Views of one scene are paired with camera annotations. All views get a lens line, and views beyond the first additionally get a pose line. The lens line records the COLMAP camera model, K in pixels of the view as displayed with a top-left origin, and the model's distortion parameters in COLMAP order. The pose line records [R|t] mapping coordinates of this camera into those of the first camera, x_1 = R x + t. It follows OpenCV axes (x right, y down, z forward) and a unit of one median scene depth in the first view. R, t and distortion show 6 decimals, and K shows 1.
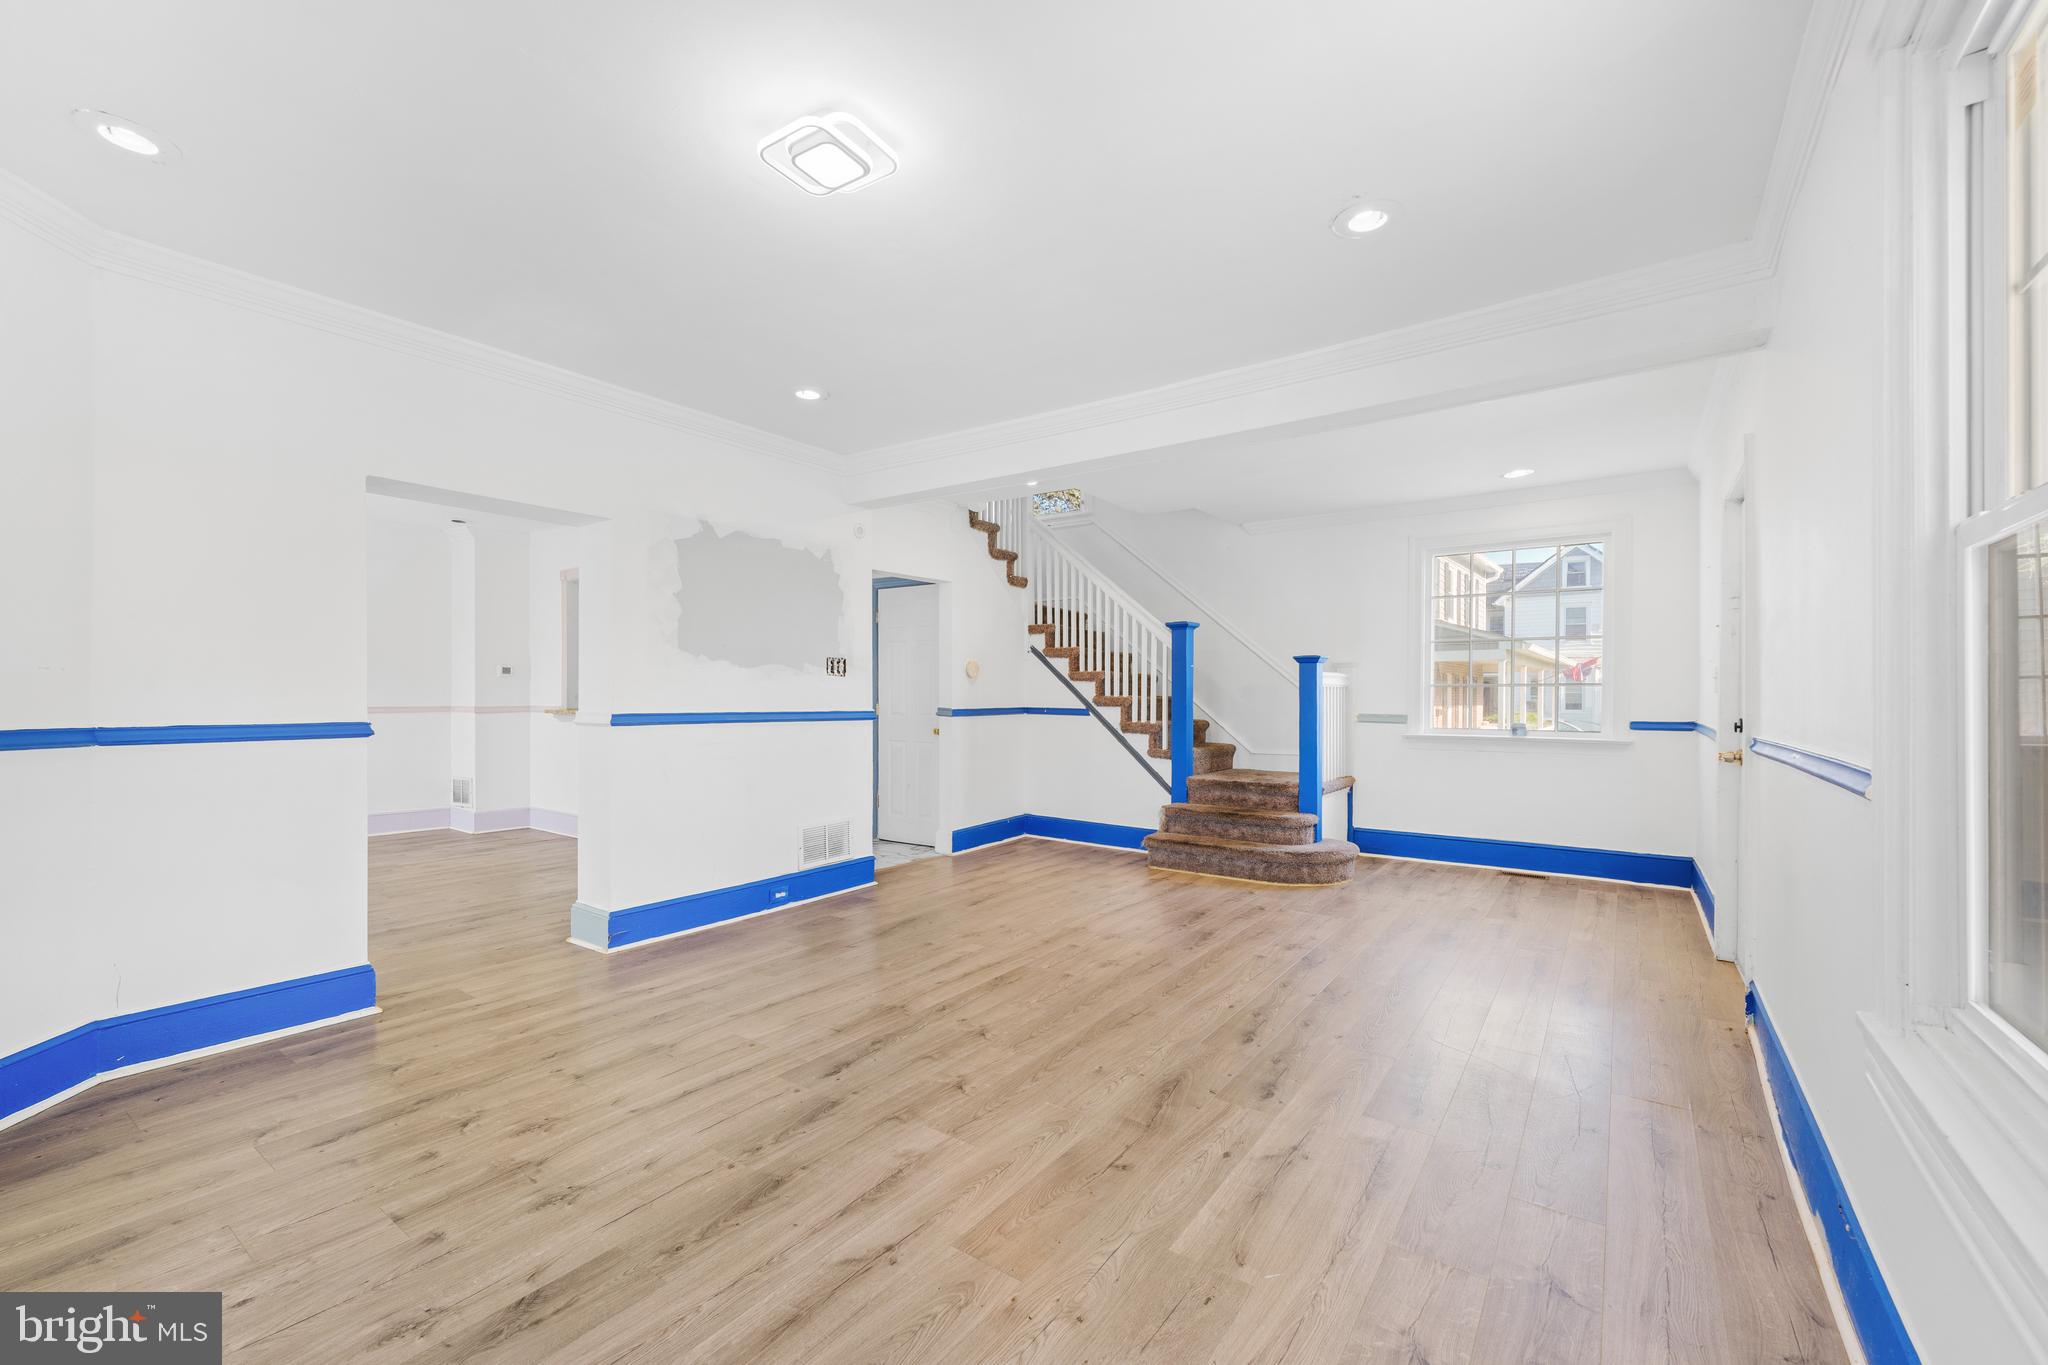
lens RADIAL K [[846.2, 0, 1026.0], [0, 846.2, 688.9], [0, 0, 1]] dist [-0.000242, -0.000029]
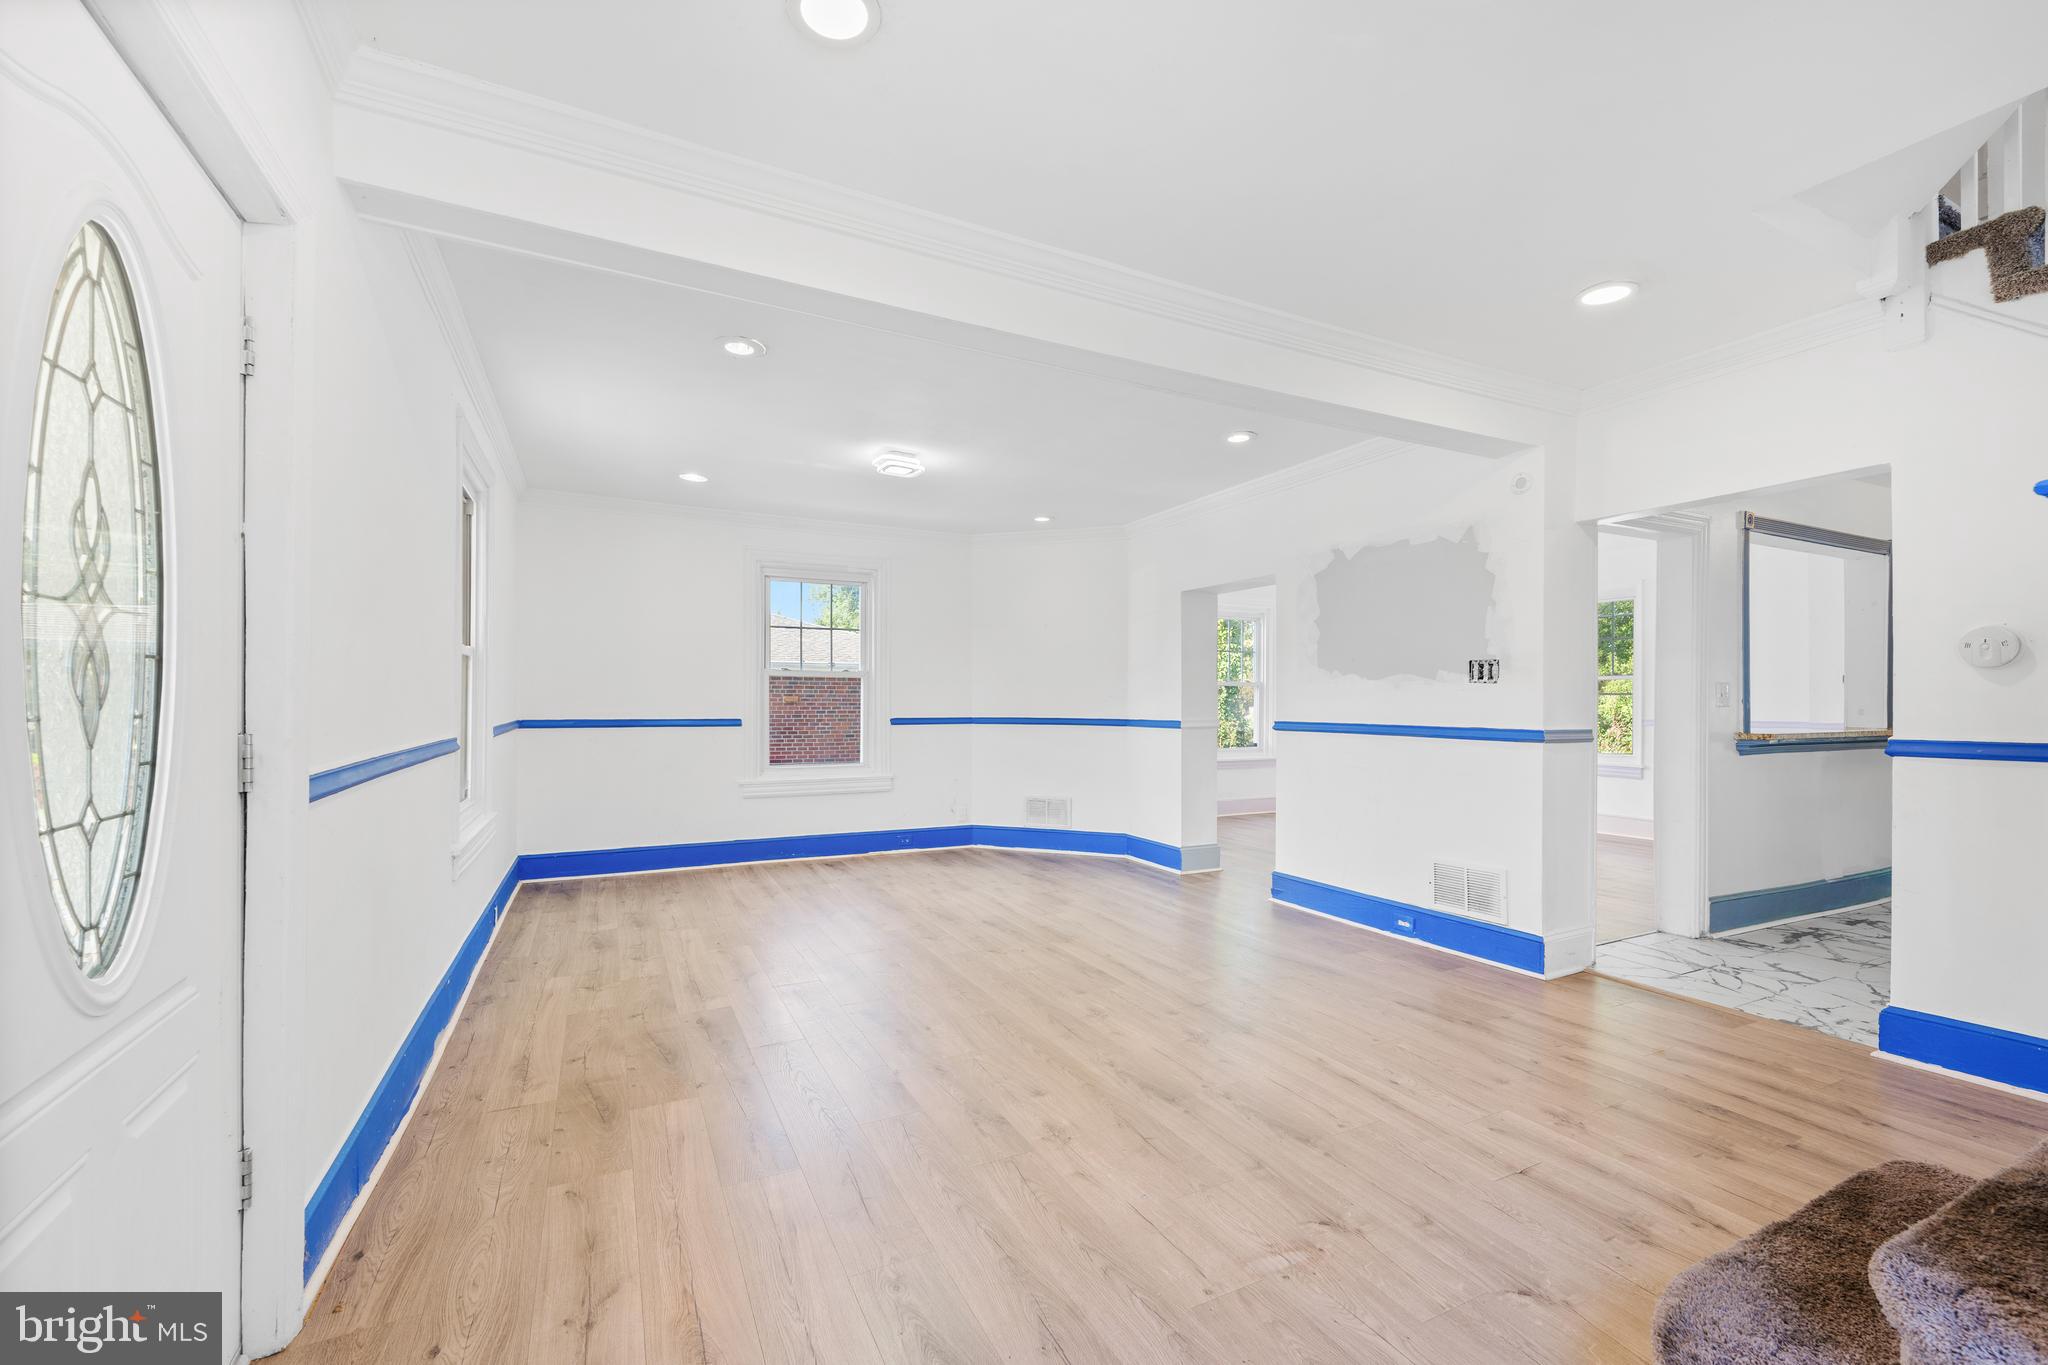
lens RADIAL K [[846.2, 0, 1026.0], [0, 846.2, 688.9], [0, 0, 1]] dist [-0.000242, -0.000029]
pose [[-0.472785, -0.020686, -0.880935, 0.670052], [0.002274, 0.999692, -0.024696, 0.008842], [0.881175, -0.013679, -0.472592, 0.998746]]
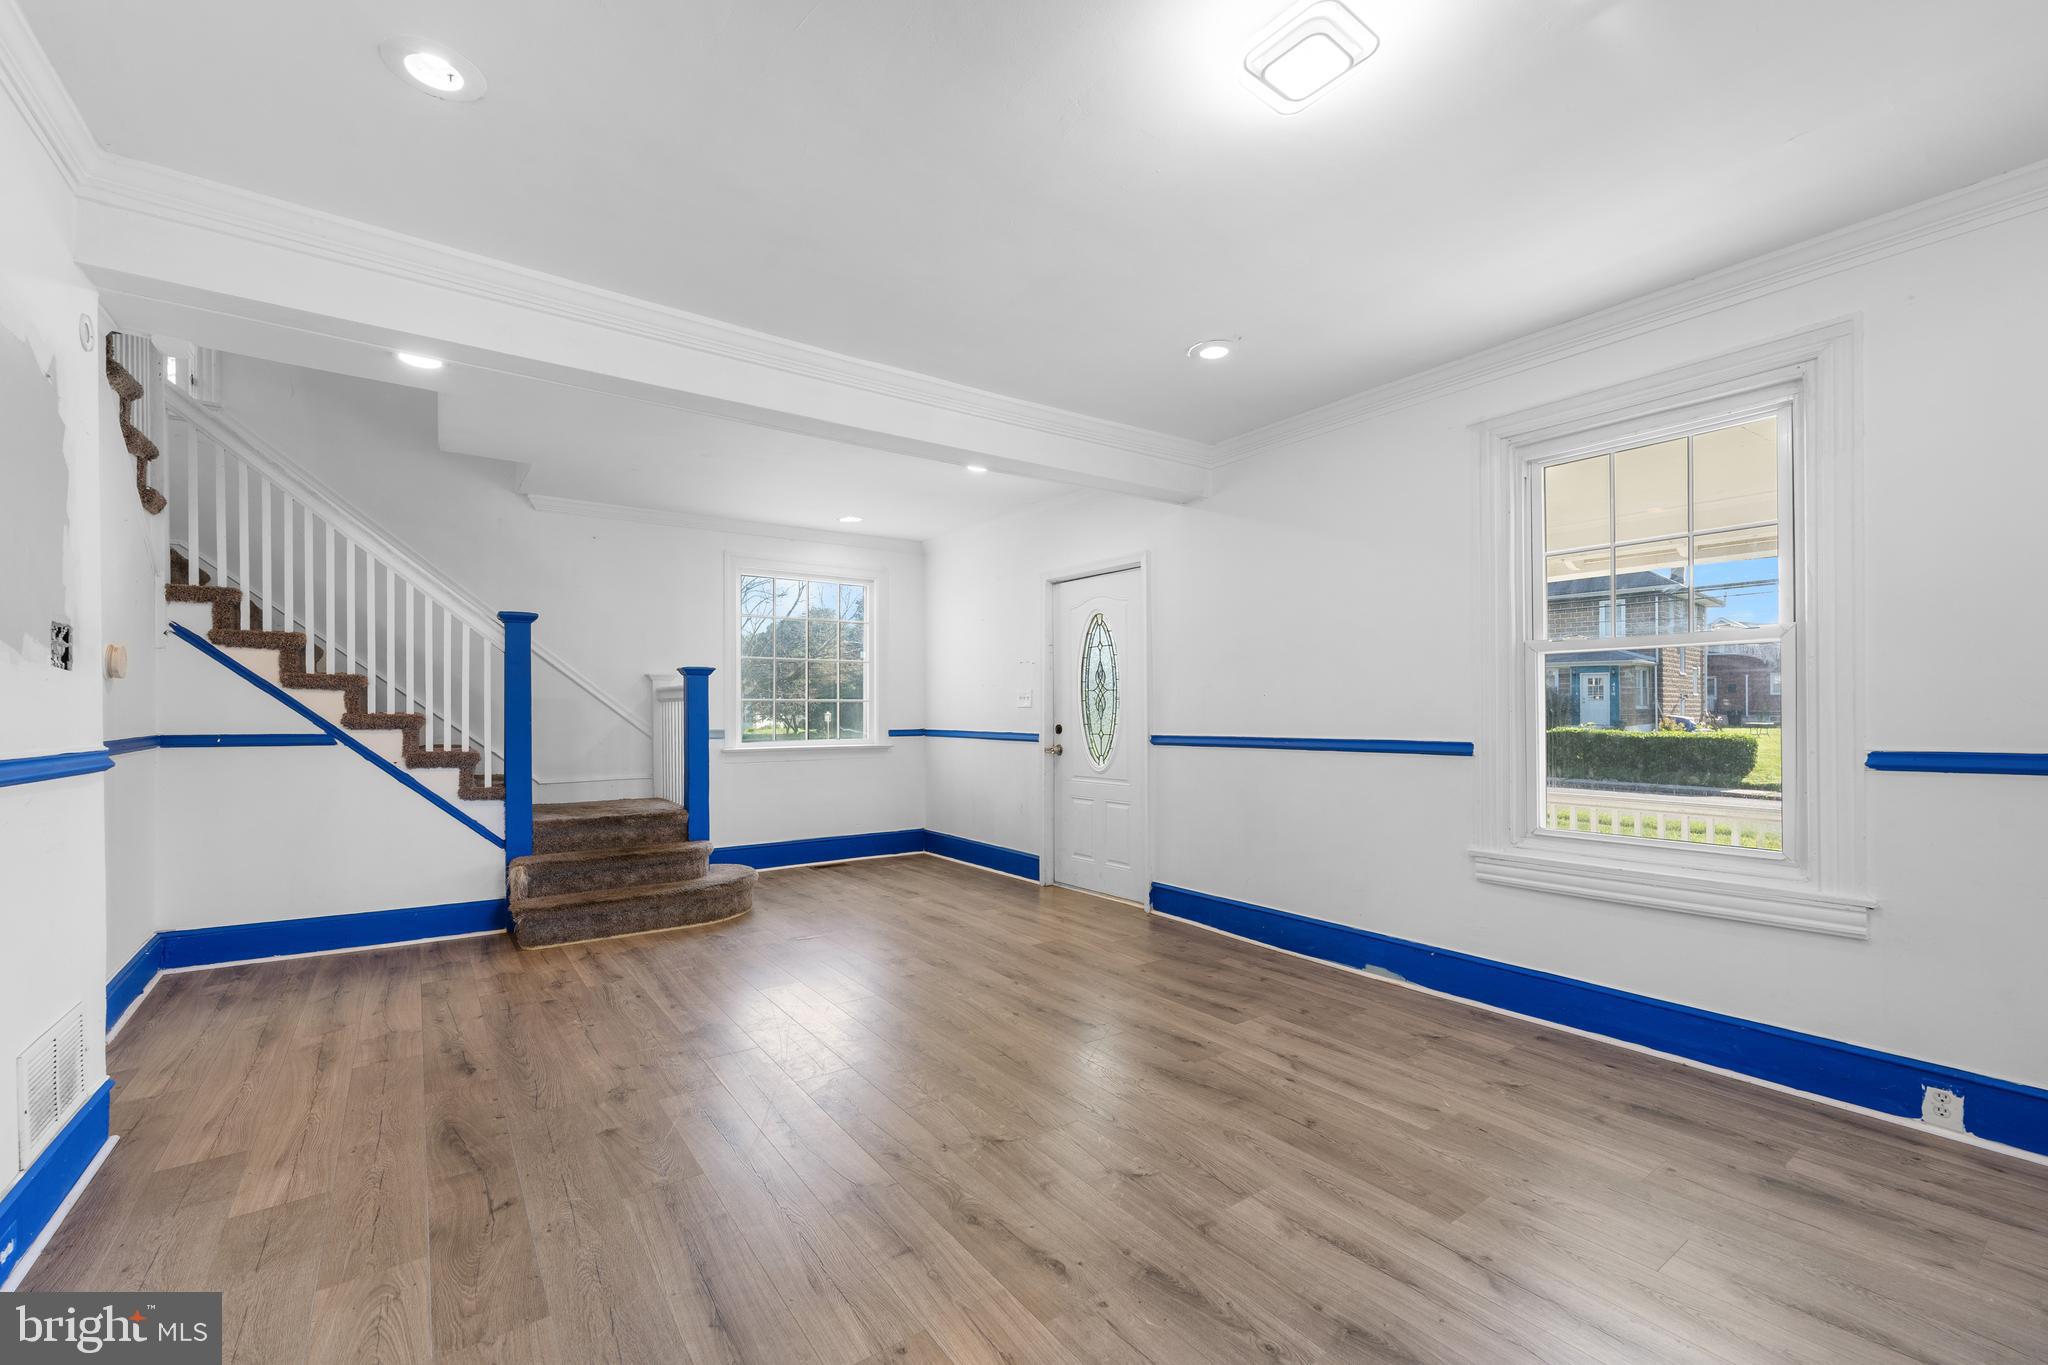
lens RADIAL K [[841.5, 0, 1028.4], [0, 841.5, 707.9], [0, 0, 1]] dist [-0.000418, -0.000178]
pose [[0.320903, -0.001996, 0.947110, -0.460898], [-0.003804, 0.999987, 0.003396, 0.000013], [-0.947104, -0.004693, 0.320892, 0.422619]]
